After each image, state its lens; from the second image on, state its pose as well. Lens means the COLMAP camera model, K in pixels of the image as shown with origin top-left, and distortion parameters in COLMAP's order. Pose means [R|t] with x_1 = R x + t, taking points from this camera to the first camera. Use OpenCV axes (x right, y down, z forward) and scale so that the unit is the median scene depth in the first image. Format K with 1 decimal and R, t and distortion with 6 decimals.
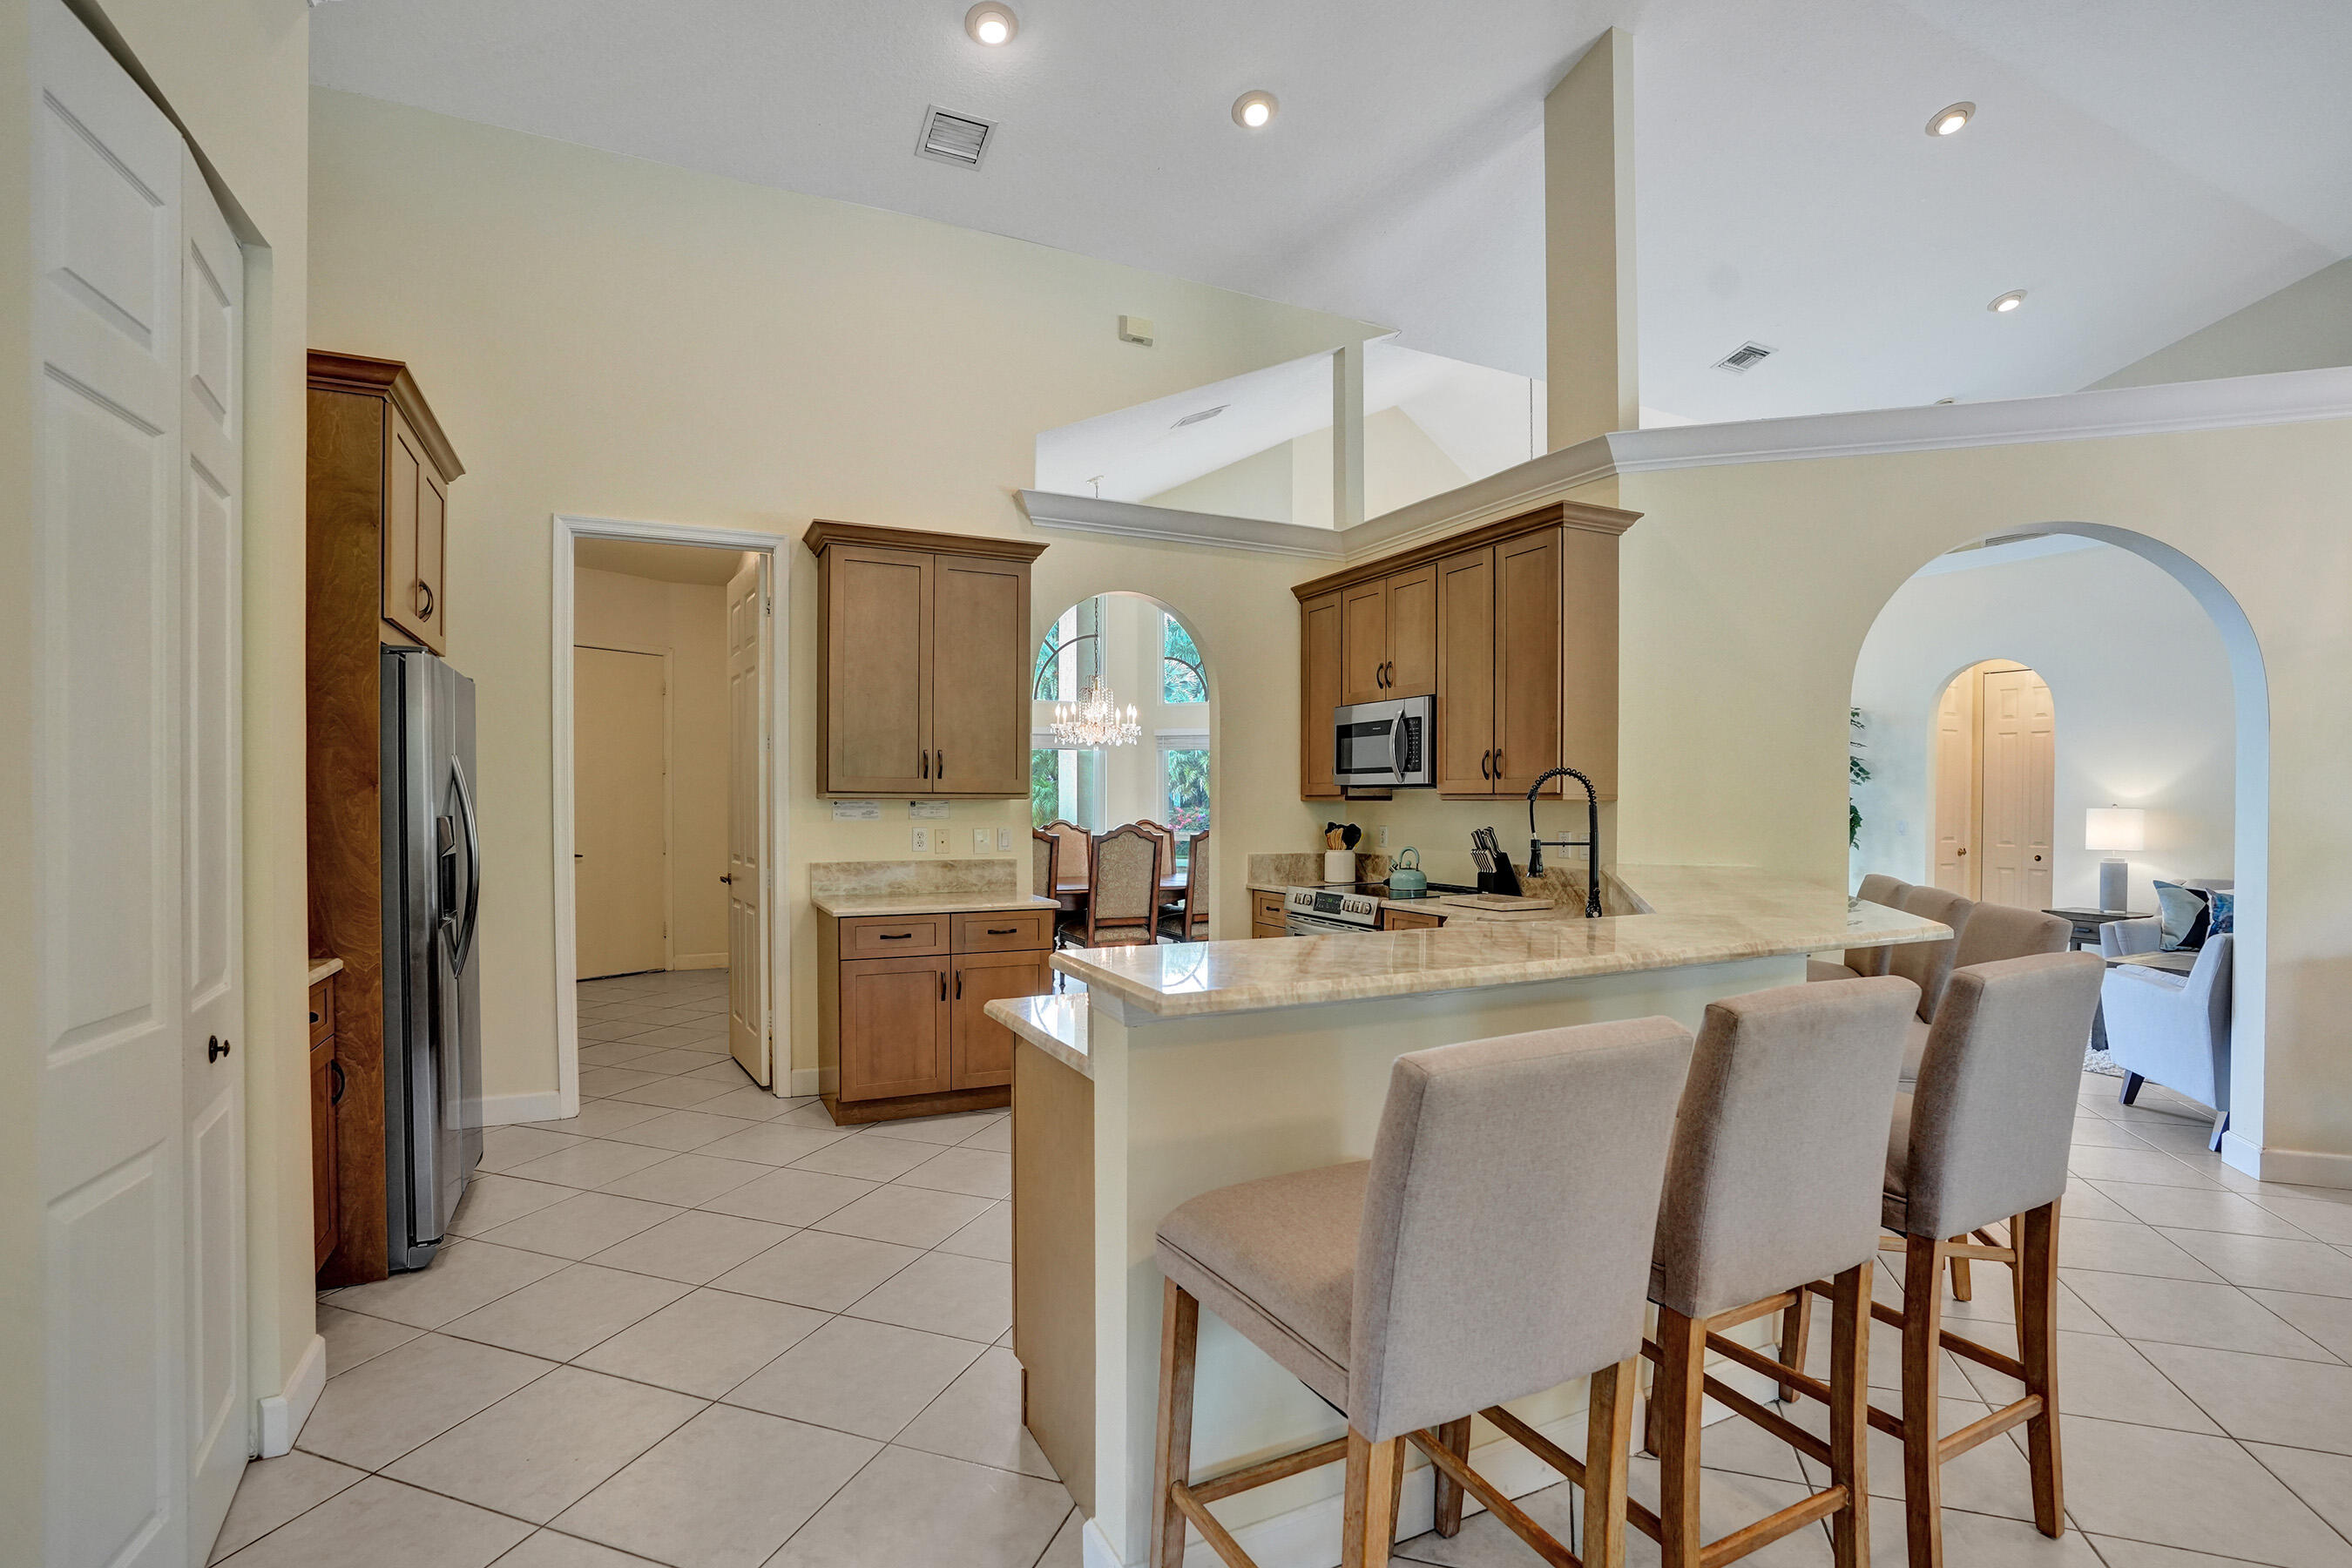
lens RADIAL K [[1101.5, 0, 1176.2], [0, 1101.5, 809.6], [0, 0, 1]] dist [-0.066495, 0.024199]
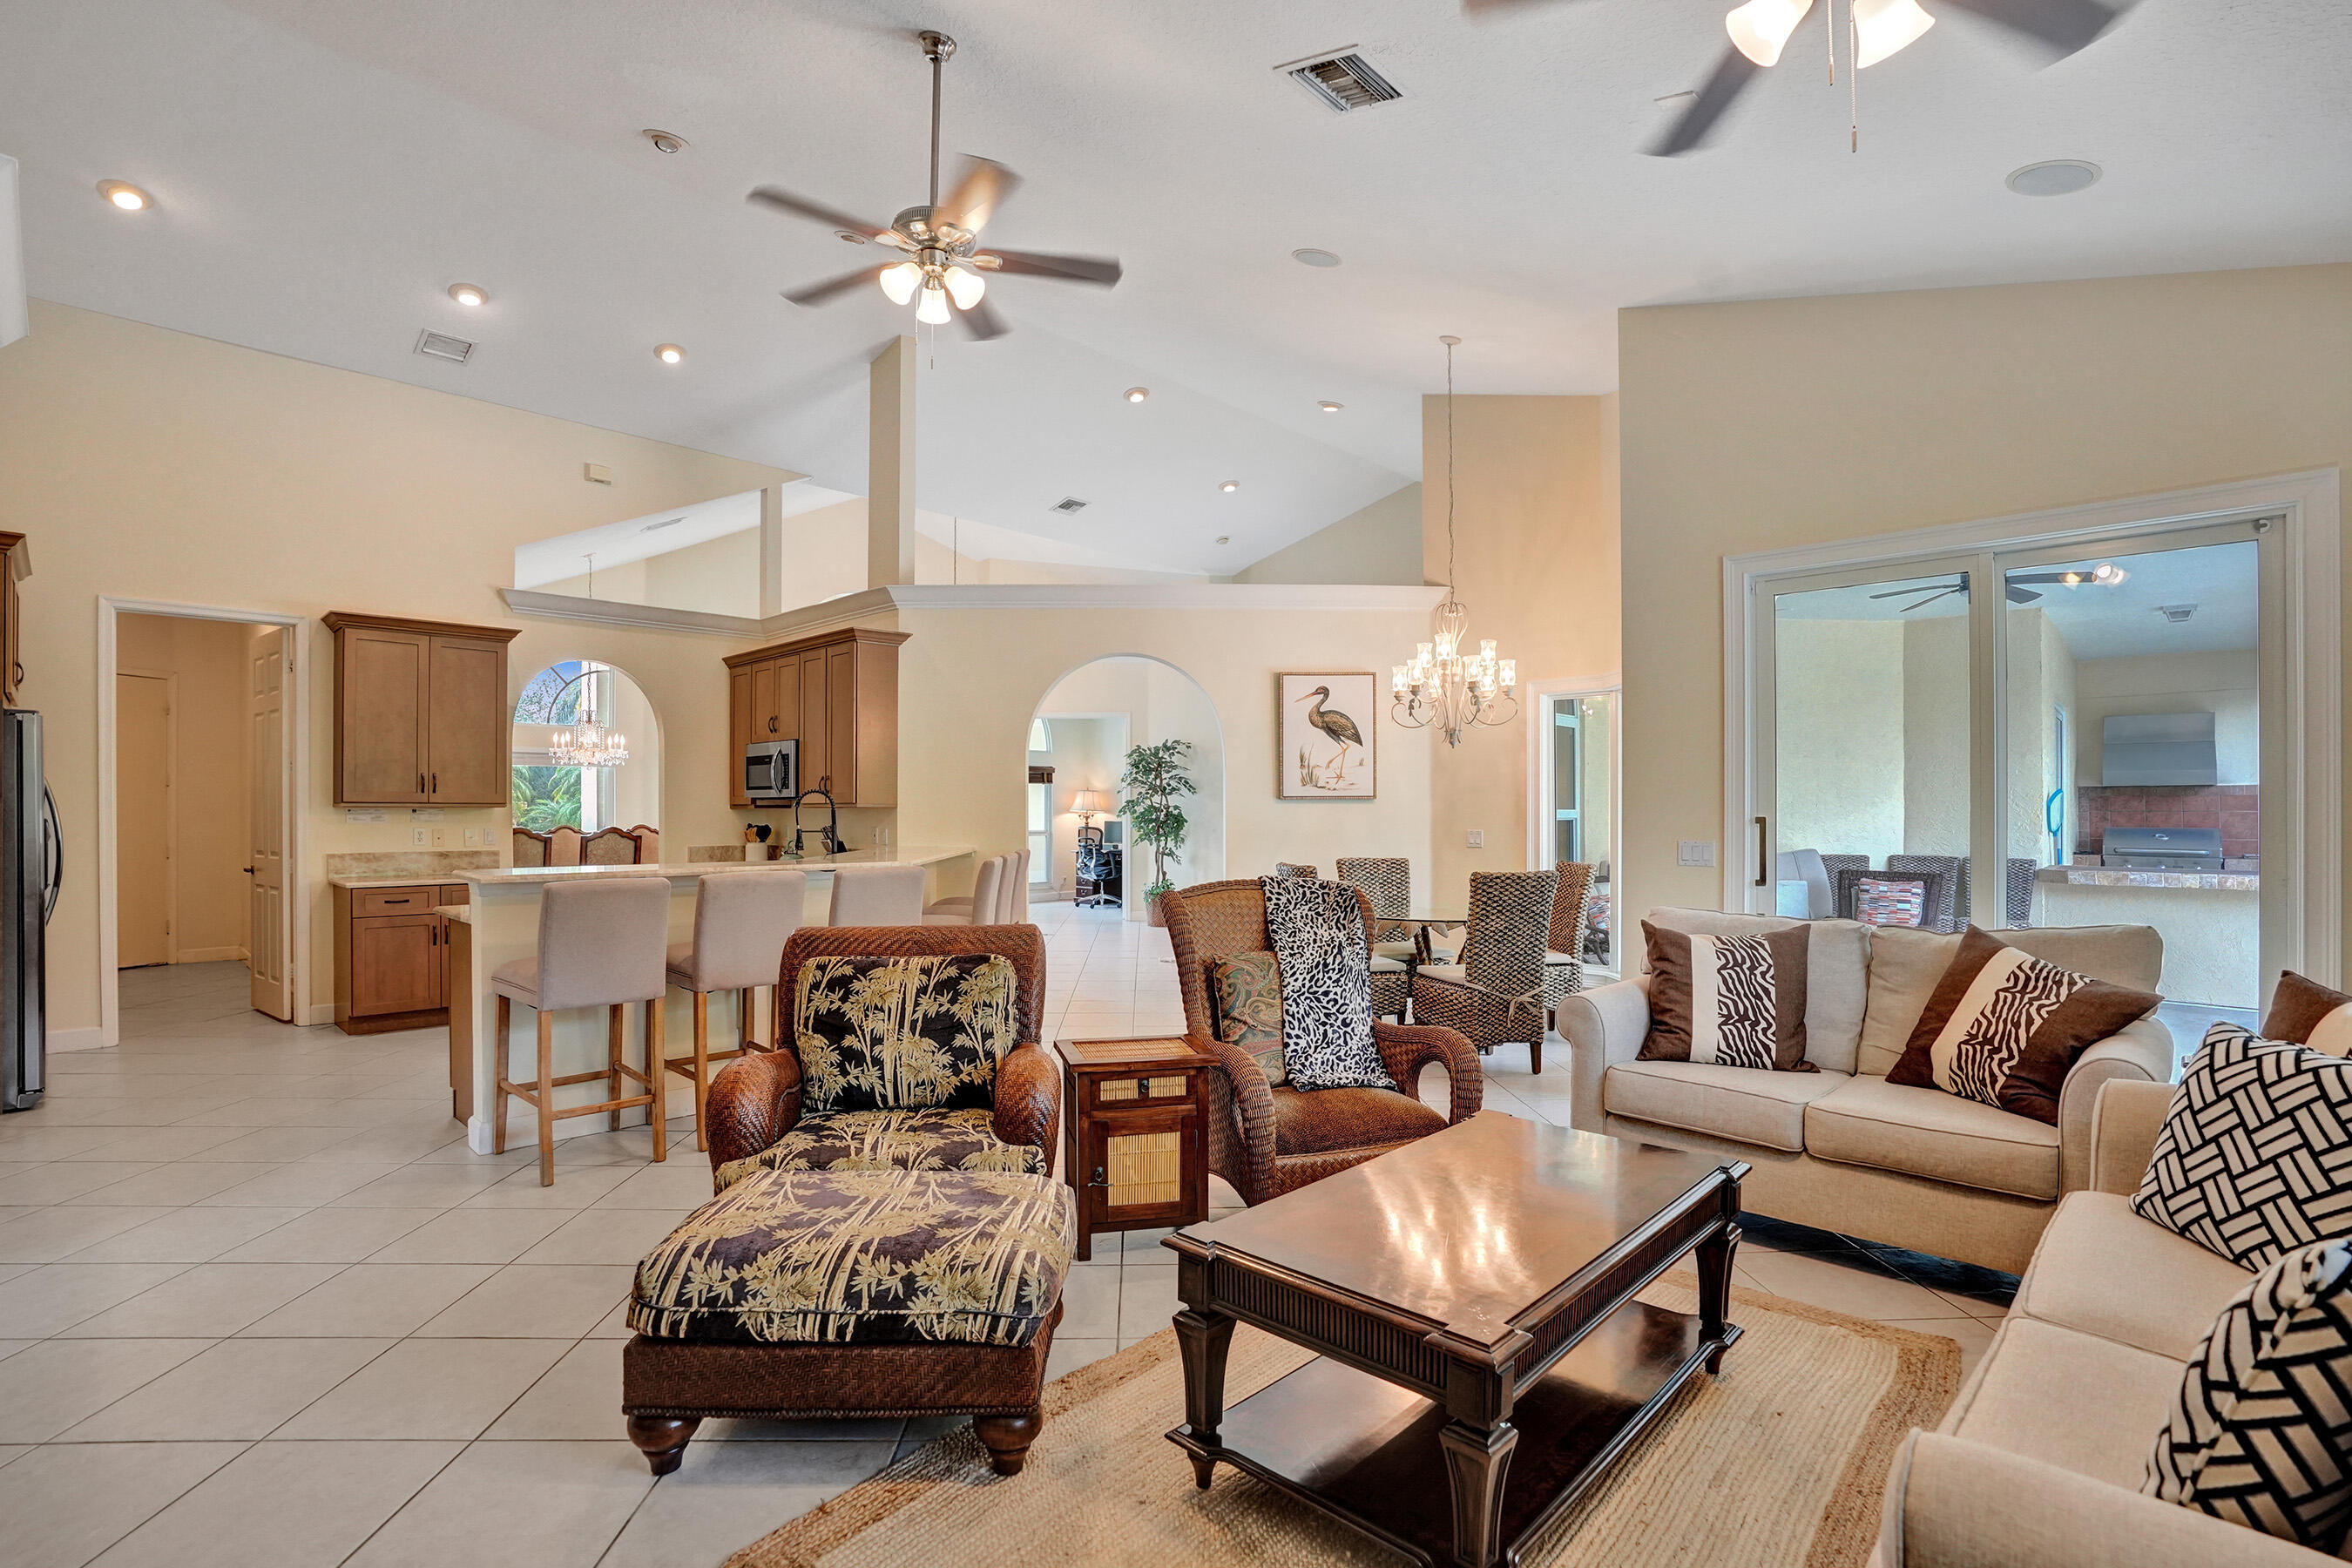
lens RADIAL K [[1096.8, 0, 1164.5], [0, 1096.8, 811.6], [0, 0, 1]] dist [-0.065933, 0.029609]
pose [[0.939972, -0.002056, 0.341245, 0.196636], [0.004558, 0.999968, -0.006529, 0.009040], [-0.341220, 0.007693, 0.939952, -0.613467]]
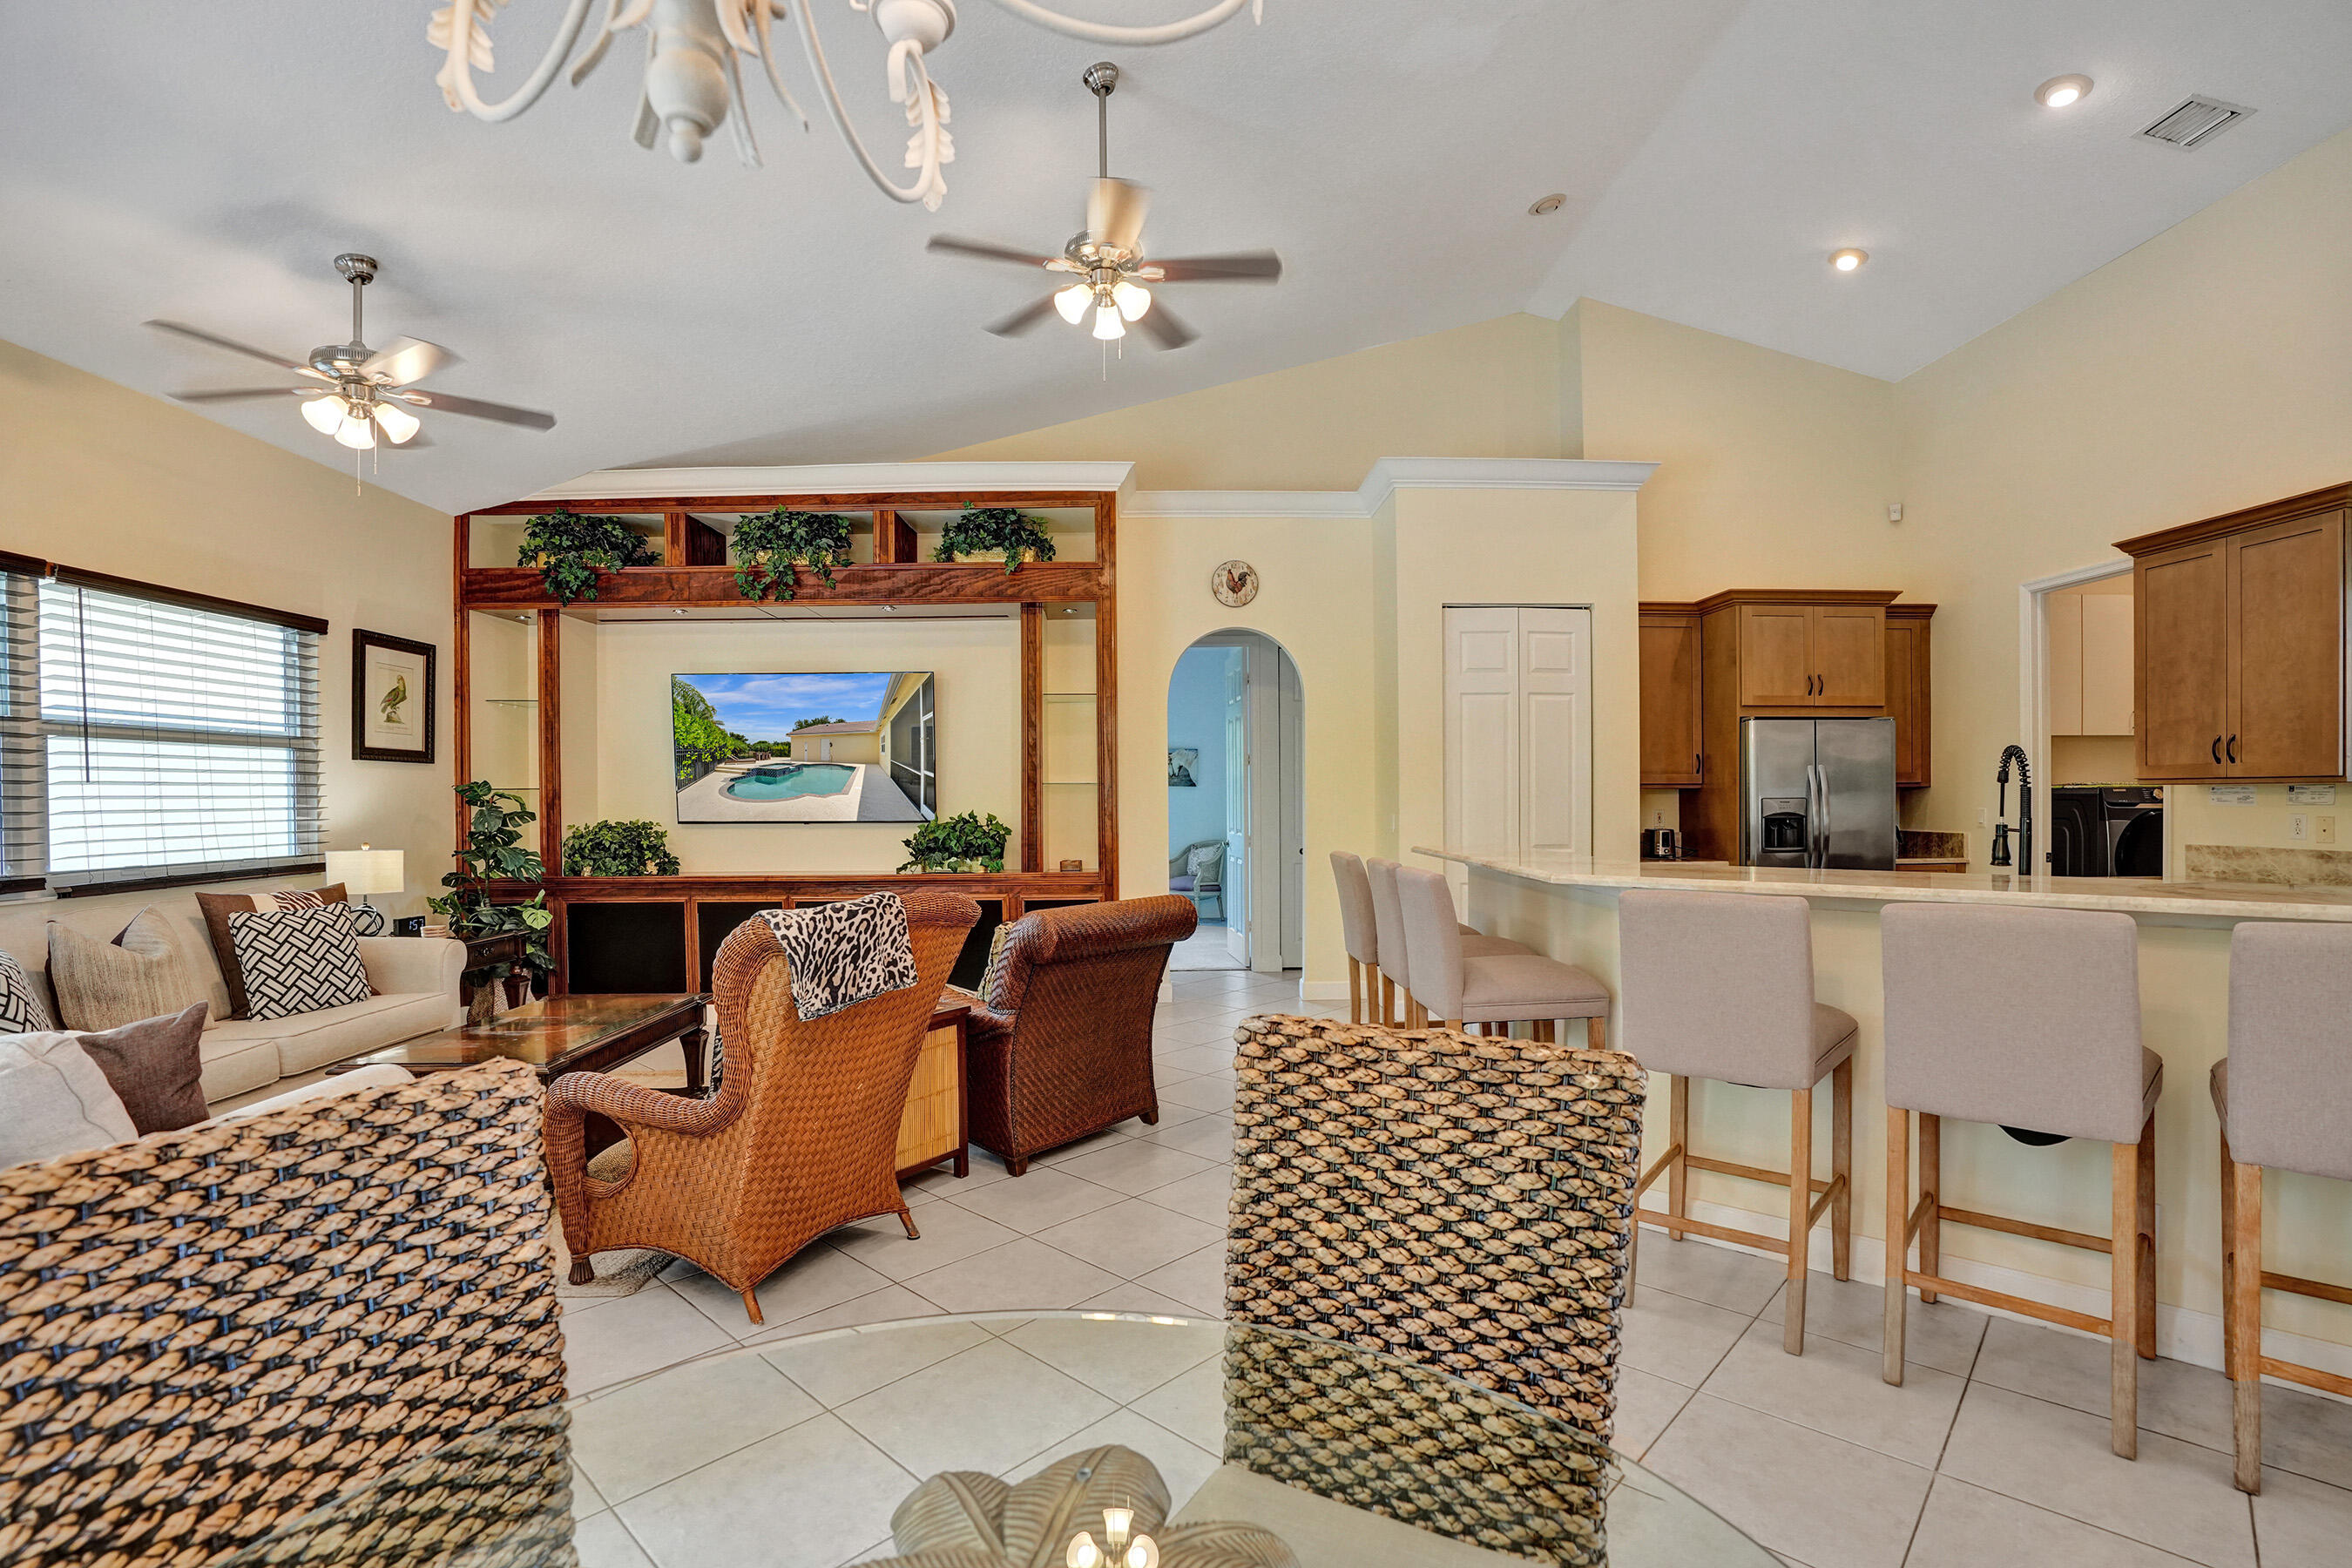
lens RADIAL K [[1101.5, 0, 1176.2], [0, 1101.5, 809.6], [0, 0, 1]] dist [-0.066495, 0.024199]
pose [[-0.417224, 0.010360, -0.908745, 1.012167], [-0.001658, 0.999925, 0.012160, 0.003529], [0.908802, 0.006580, -0.417175, 0.516726]]
